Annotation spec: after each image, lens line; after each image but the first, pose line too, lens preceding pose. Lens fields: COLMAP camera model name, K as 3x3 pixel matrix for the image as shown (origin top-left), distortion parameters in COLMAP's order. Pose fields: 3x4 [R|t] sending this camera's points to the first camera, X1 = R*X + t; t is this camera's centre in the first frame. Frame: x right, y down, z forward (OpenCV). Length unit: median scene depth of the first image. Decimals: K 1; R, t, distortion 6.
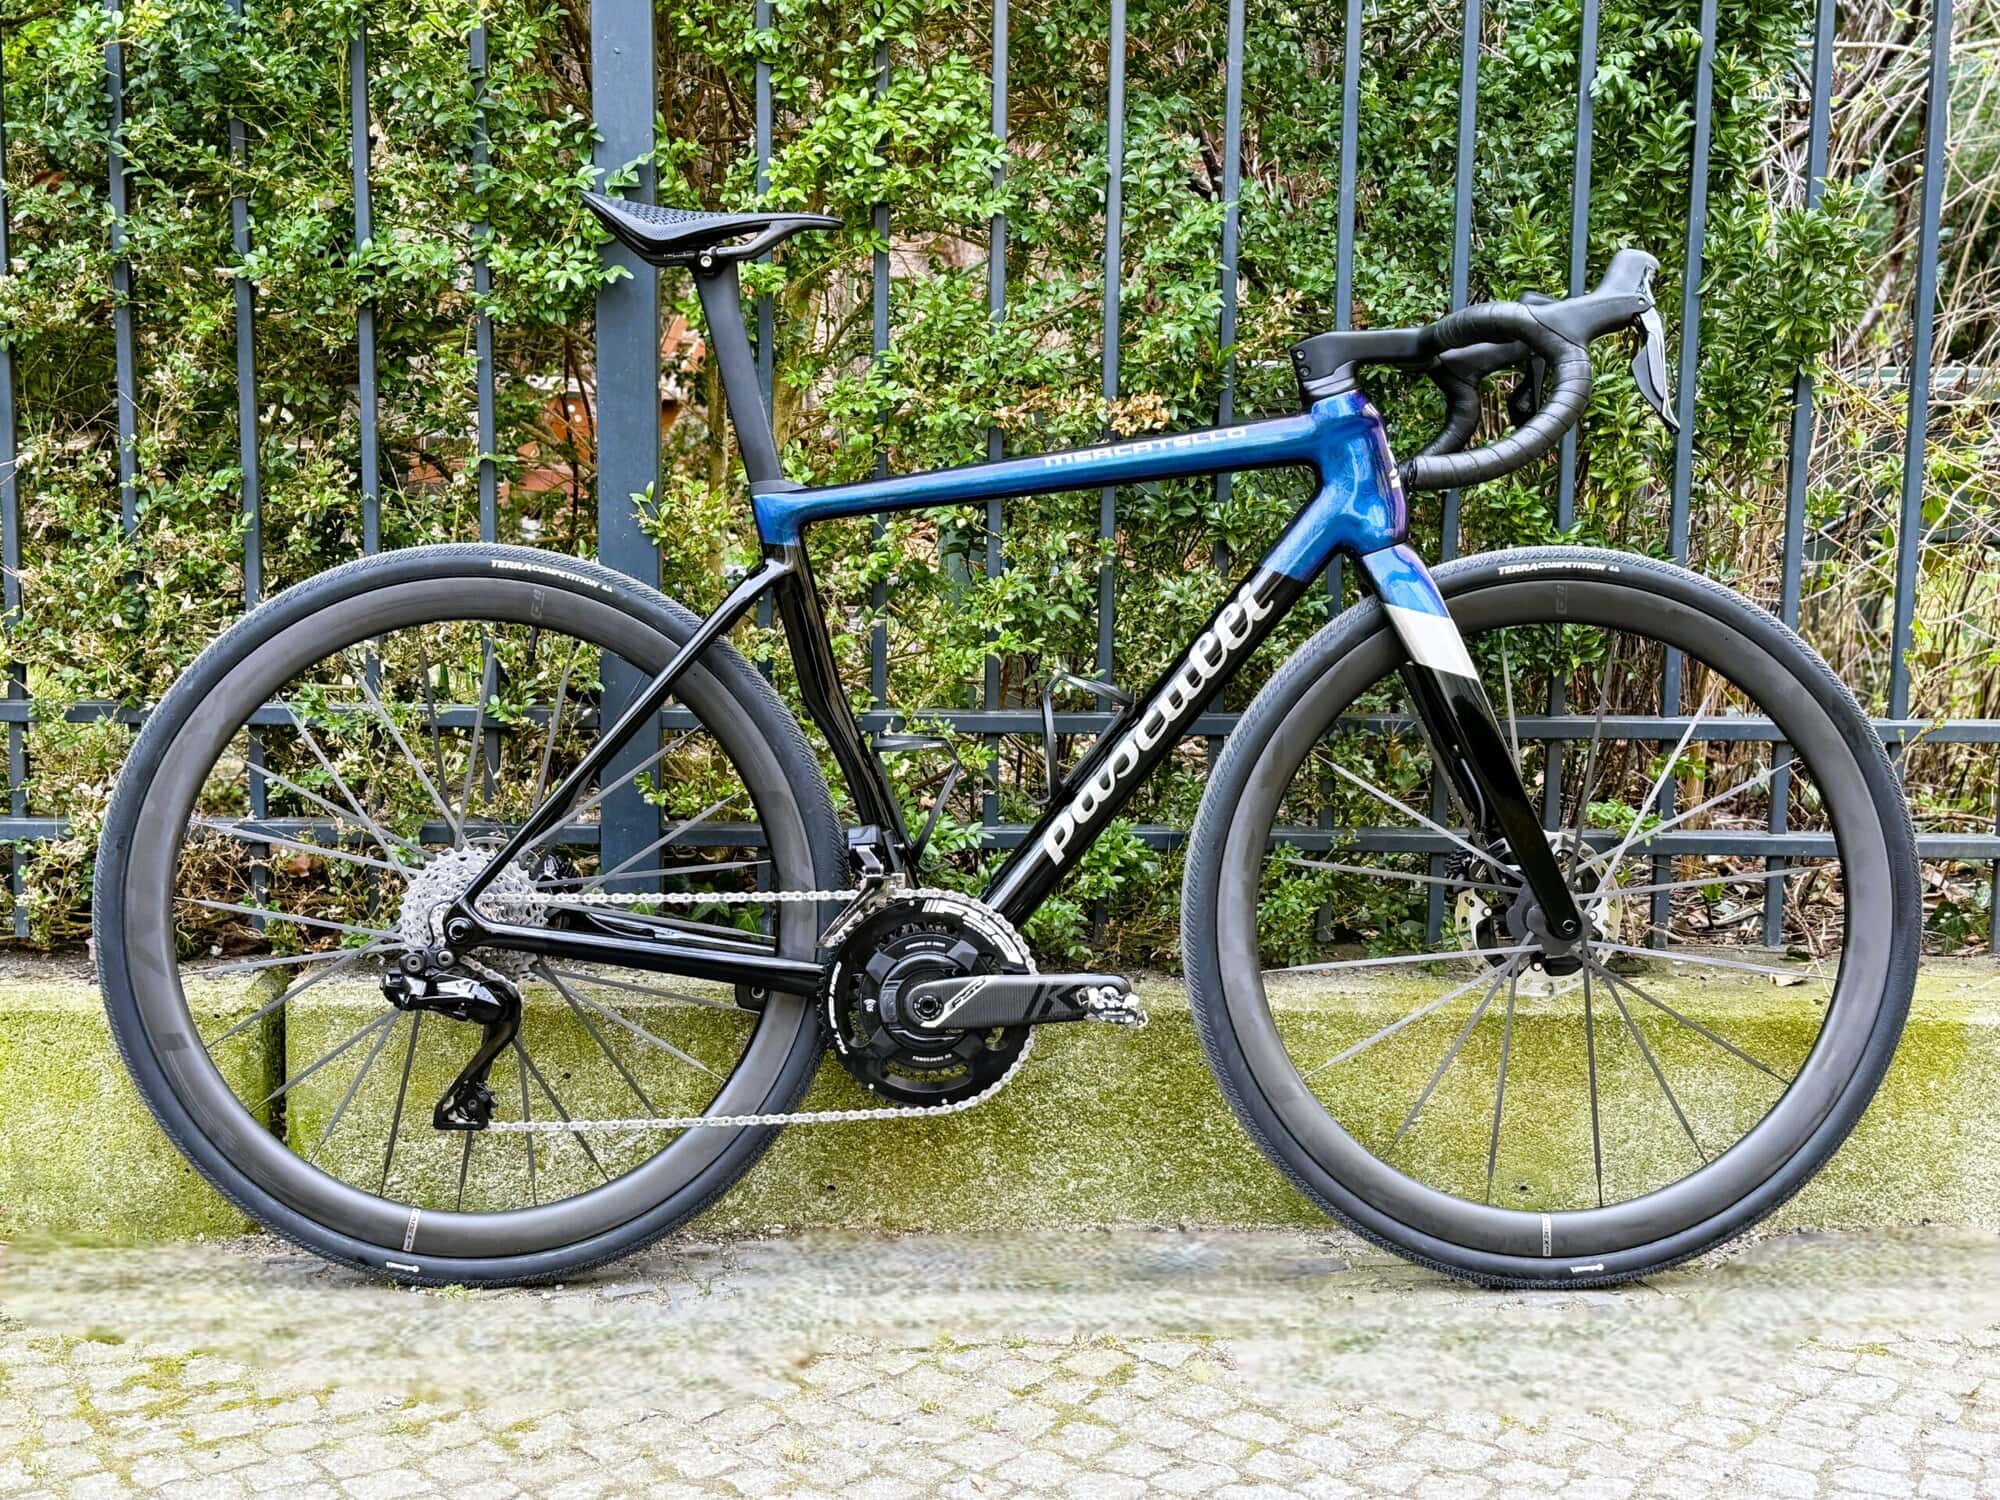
lens RADIAL K [[2632.0, 0, 981.9], [0, 2632.0, 745.6], [0, 0, 1]] dist [0.129922, 0.000000]
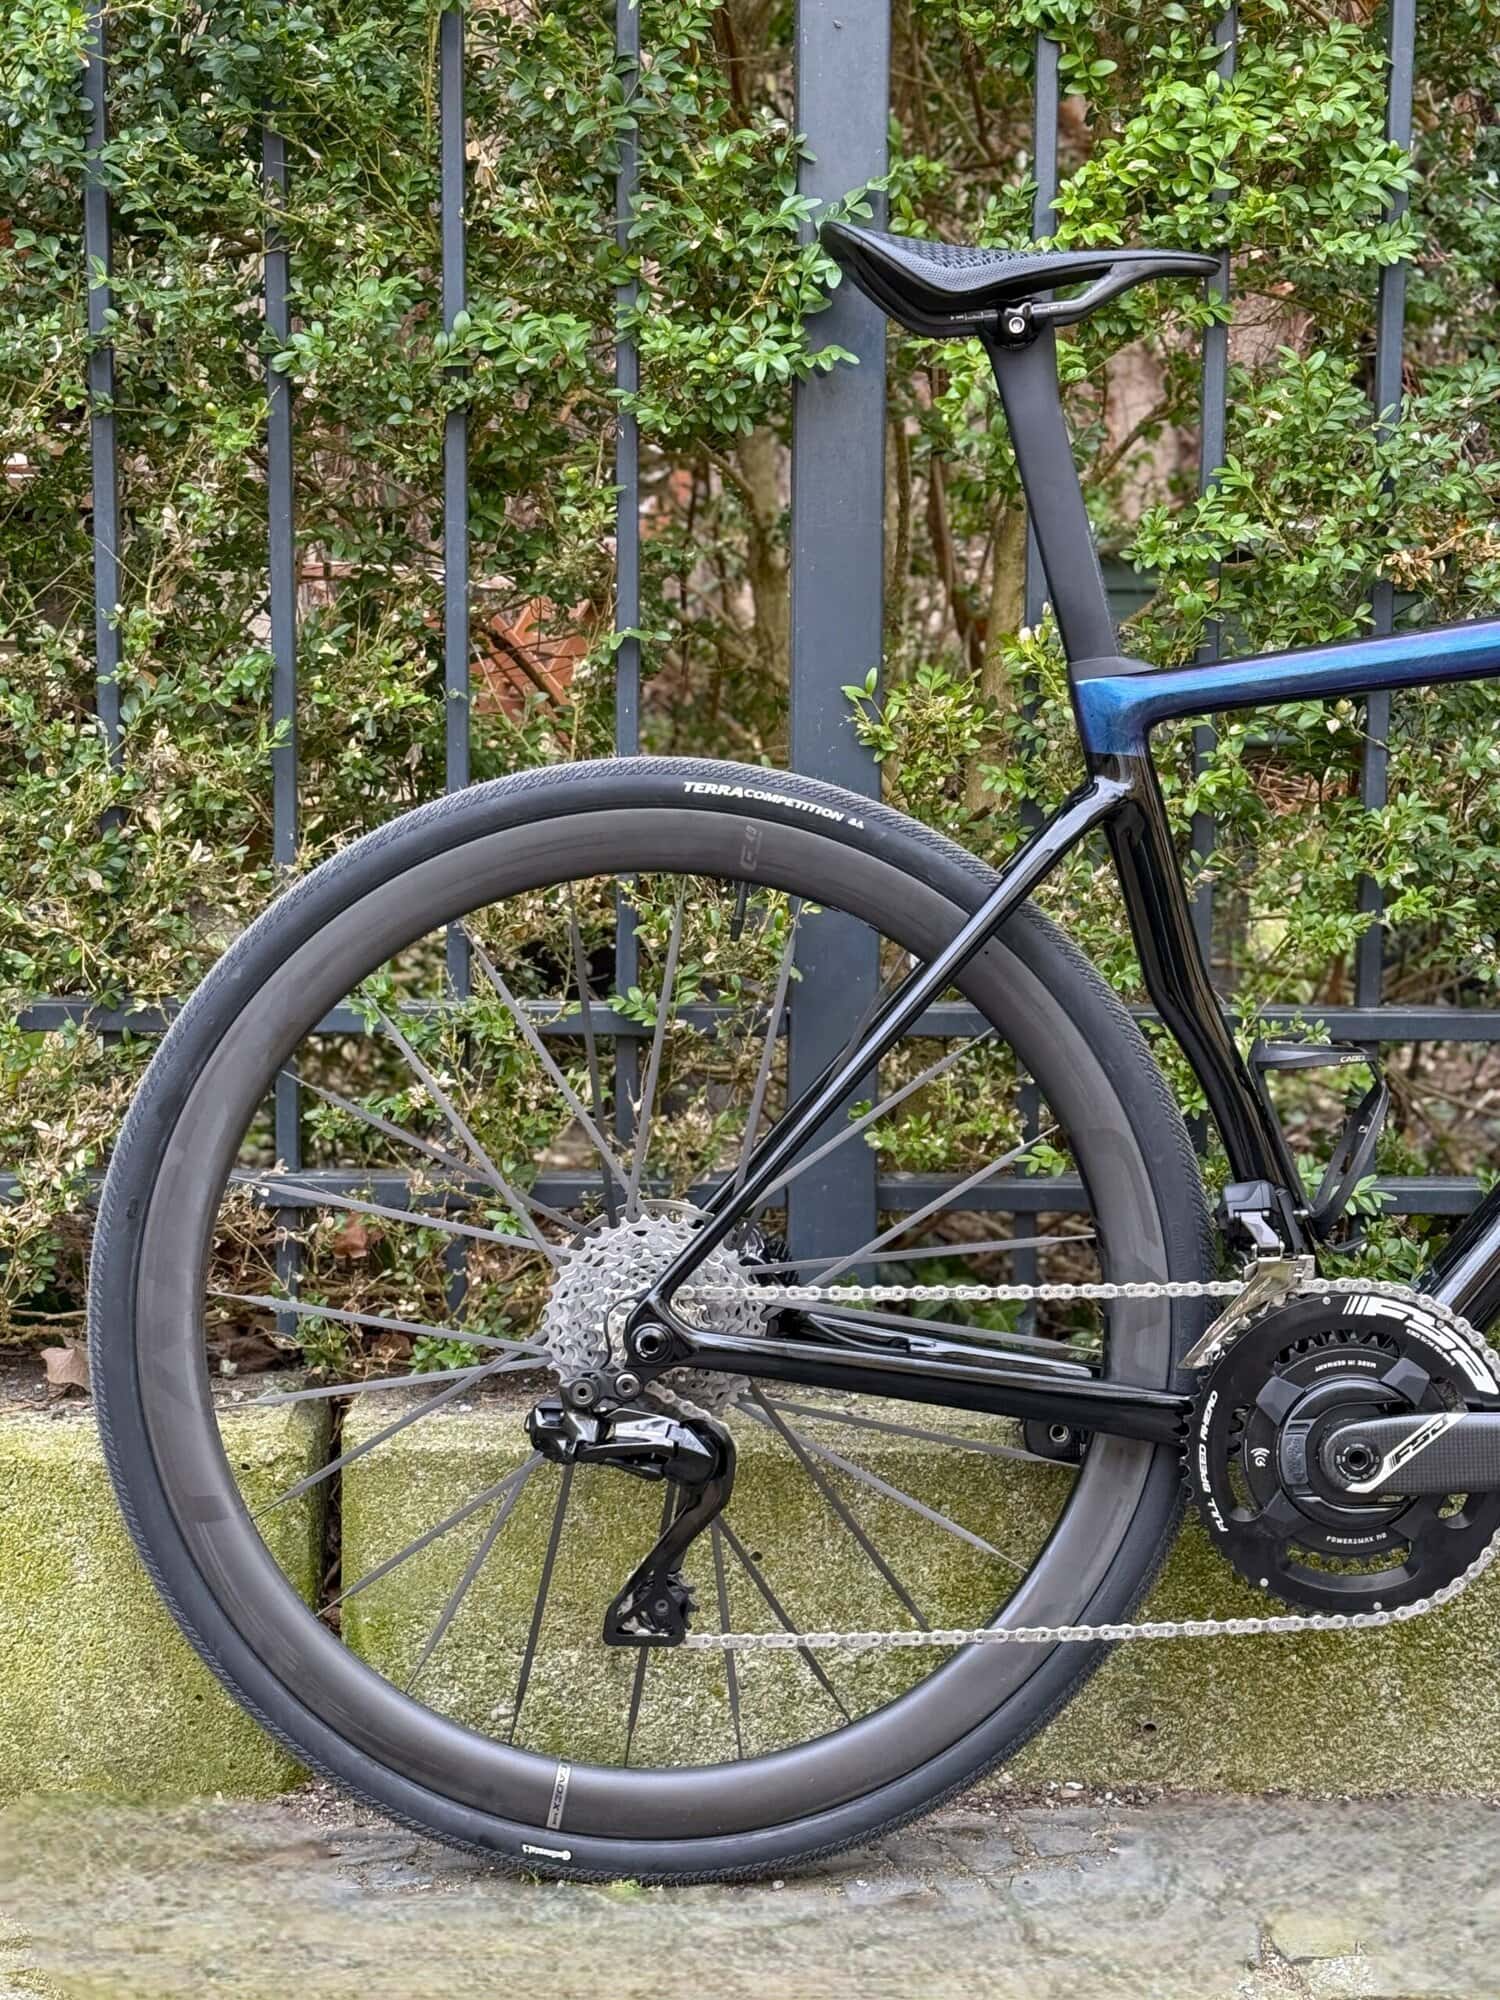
lens RADIAL K [[3292.2, 0, 750.1], [0, 3292.2, 1007.5], [0, 0, 1]] dist [0.150336, 0.000000]
pose [[0.999904, -0.003768, -0.013369, -0.149232], [0.003542, 0.999851, -0.016873, 0.000357], [0.013431, 0.016824, 0.999768, 0.165711]]
